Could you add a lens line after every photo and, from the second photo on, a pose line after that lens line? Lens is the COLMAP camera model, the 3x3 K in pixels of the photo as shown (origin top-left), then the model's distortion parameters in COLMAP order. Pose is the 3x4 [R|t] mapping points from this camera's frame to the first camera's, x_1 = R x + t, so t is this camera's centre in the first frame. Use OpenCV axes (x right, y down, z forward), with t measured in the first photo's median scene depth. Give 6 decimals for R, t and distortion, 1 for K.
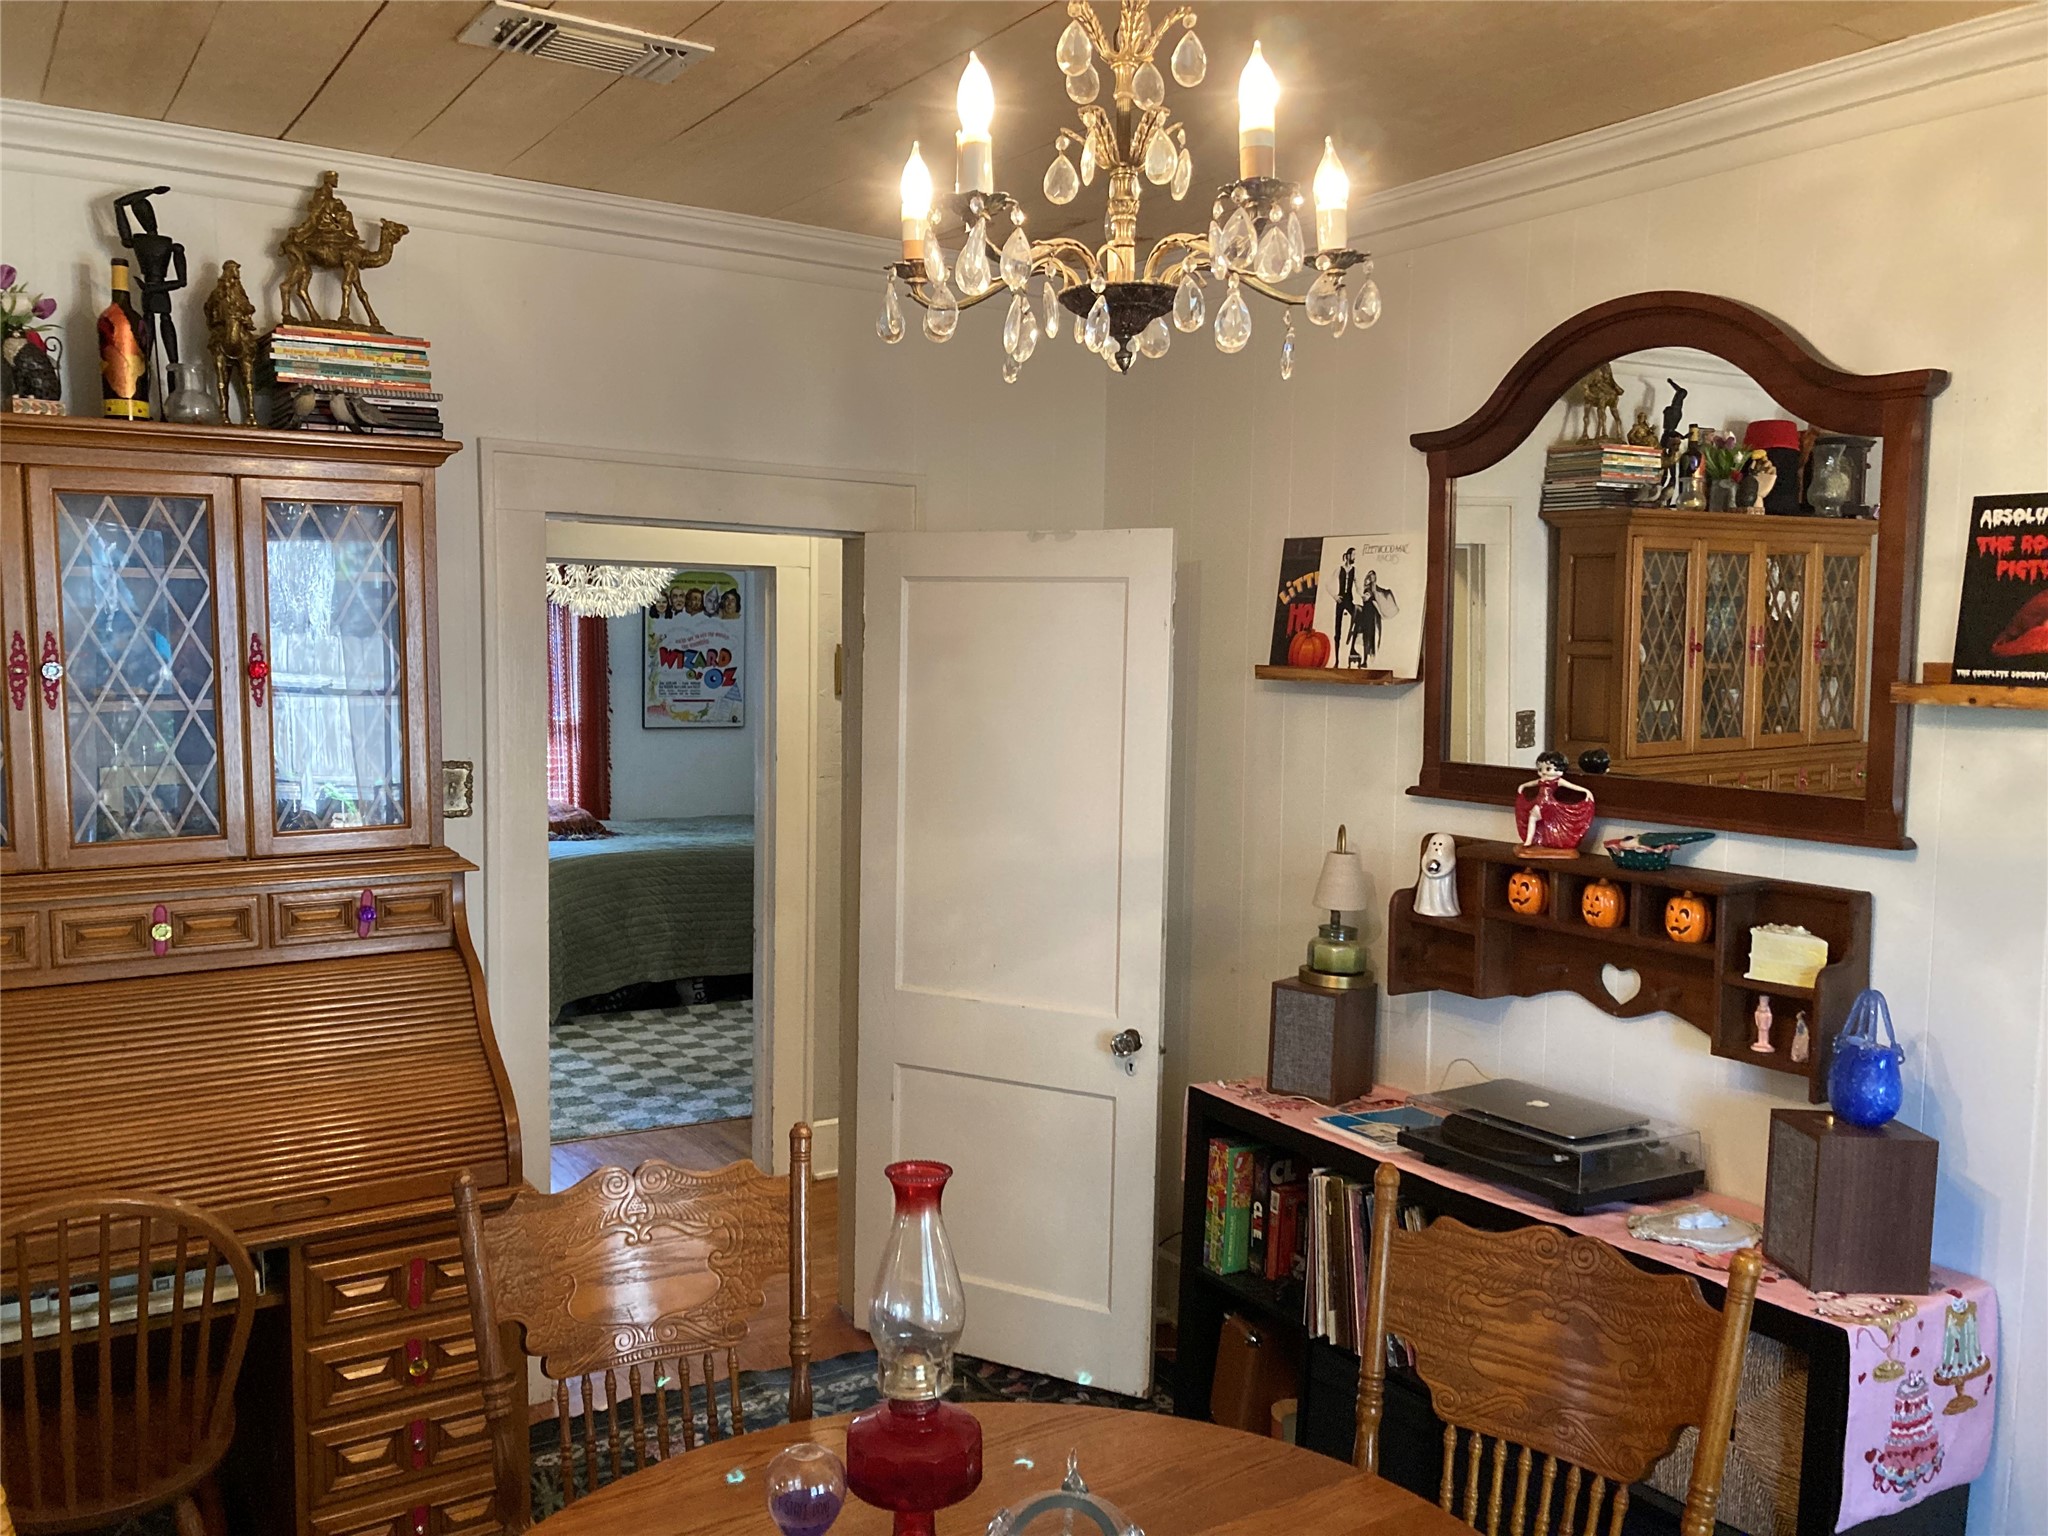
lens RADIAL K [[1662.5, 0, 1014.7], [0, 1662.5, 774.8], [0, 0, 1]] dist [0.055850, -0.069669]
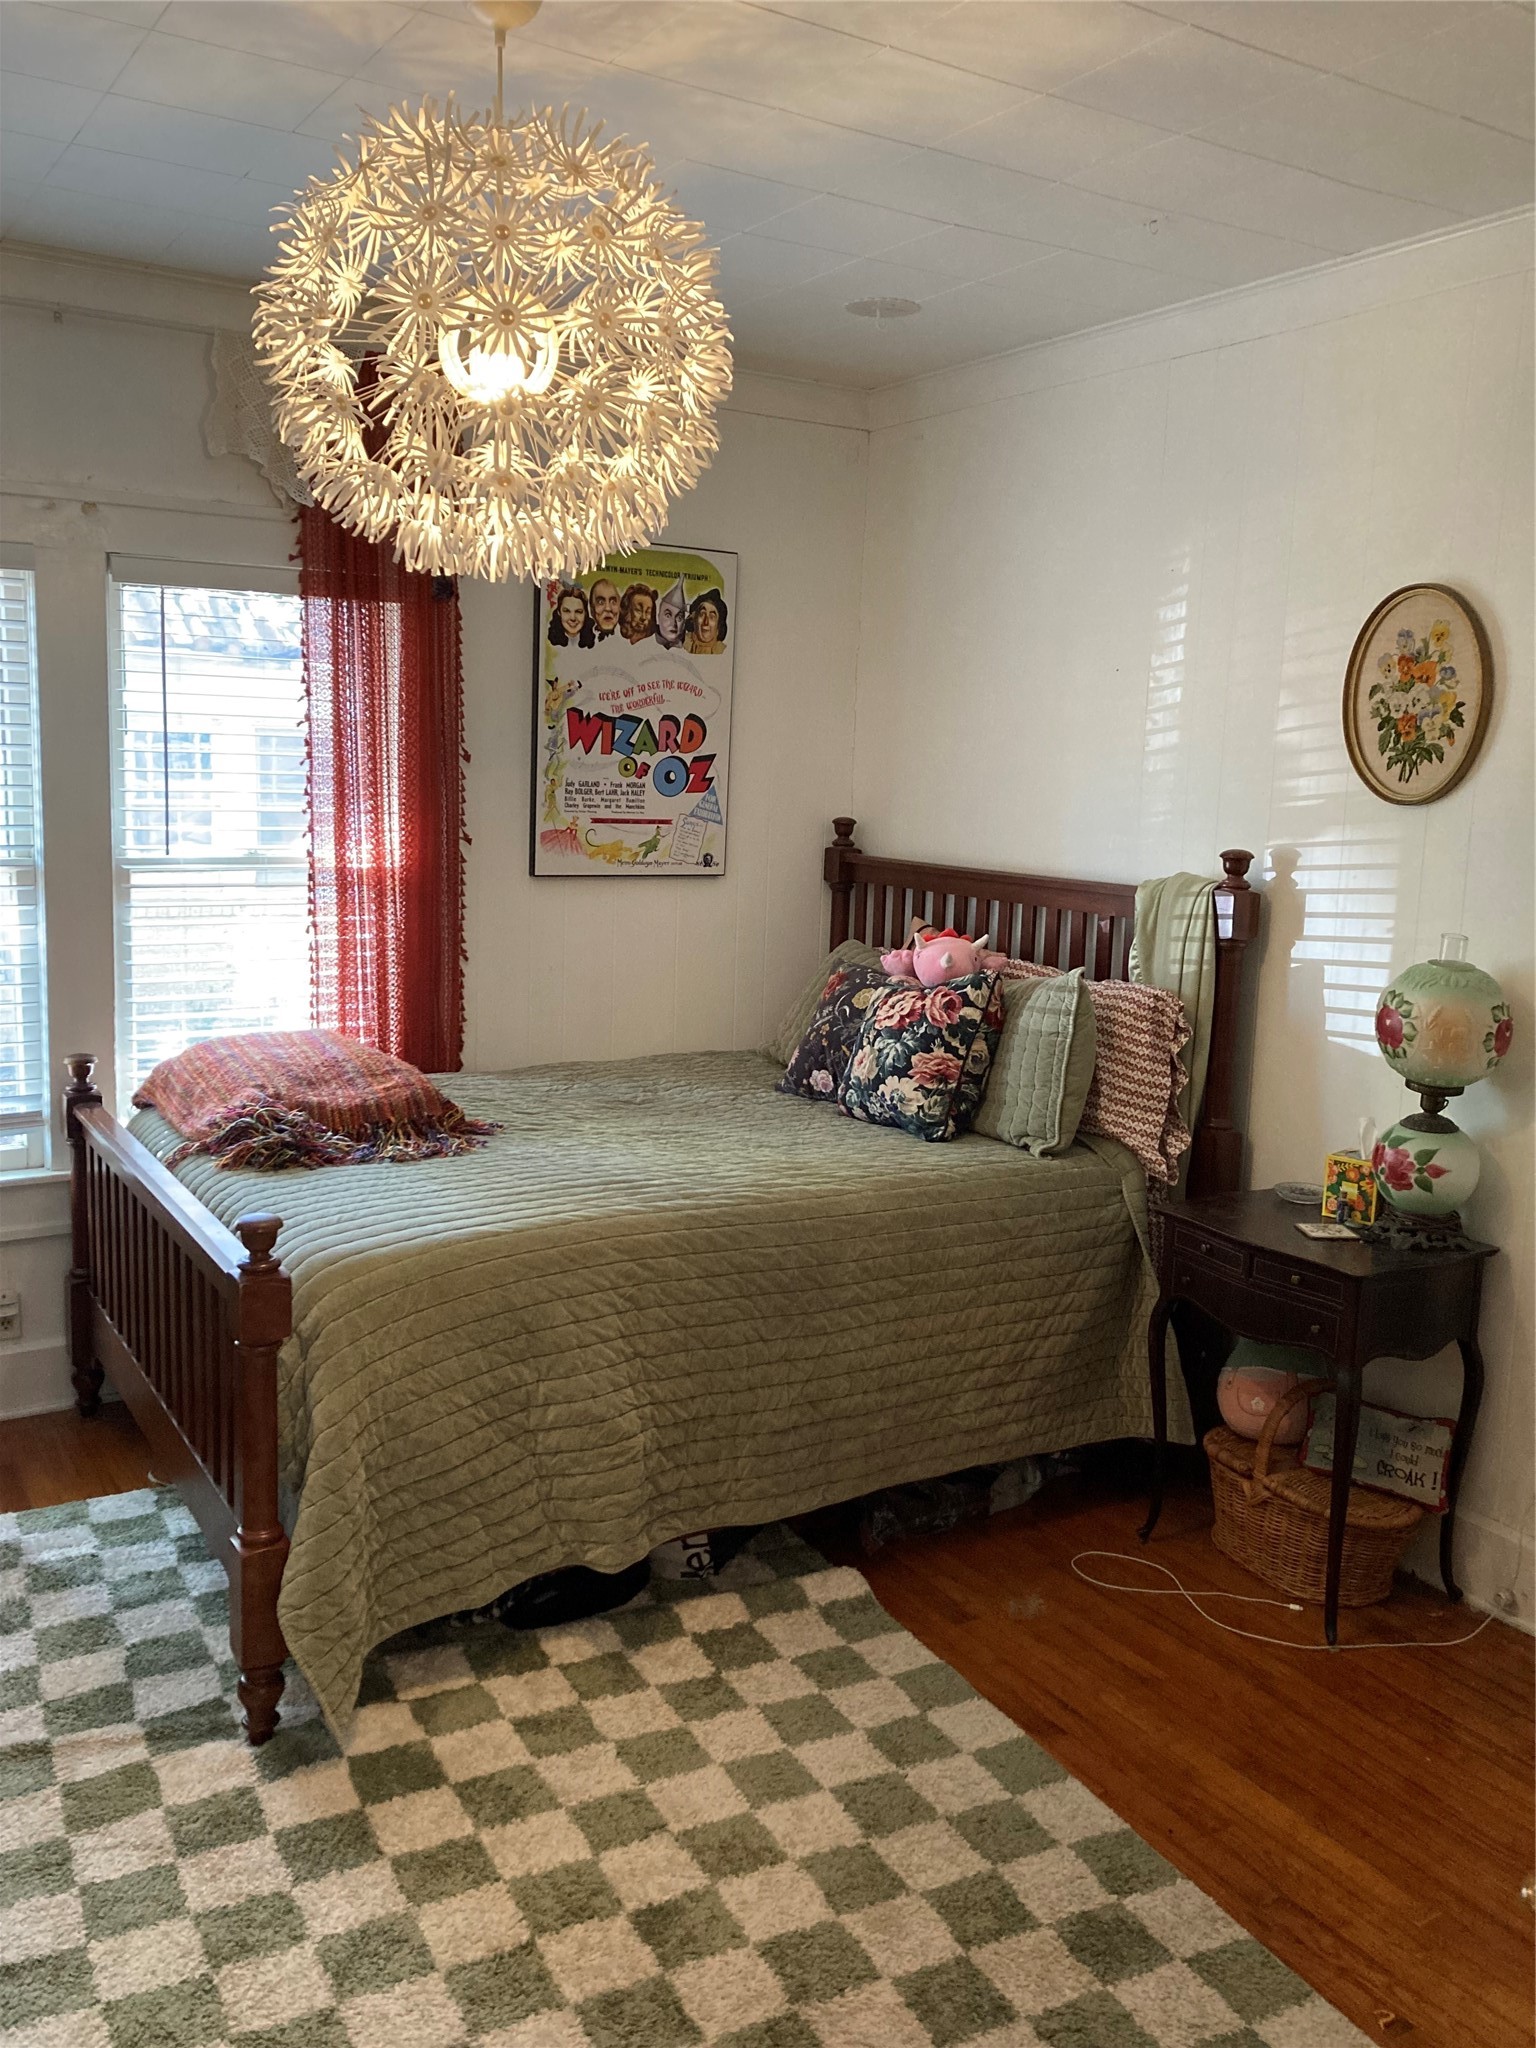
lens RADIAL K [[1662.5, 0, 772.6], [0, 1662.5, 1017.7], [0, 0, 1]] dist [0.055850, -0.069669]
pose [[0.999471, 0.024938, -0.020868, -0.142804], [-0.023097, 0.996176, 0.084260, -0.029876], [0.022890, -0.083734, 0.996225, 0.521025]]
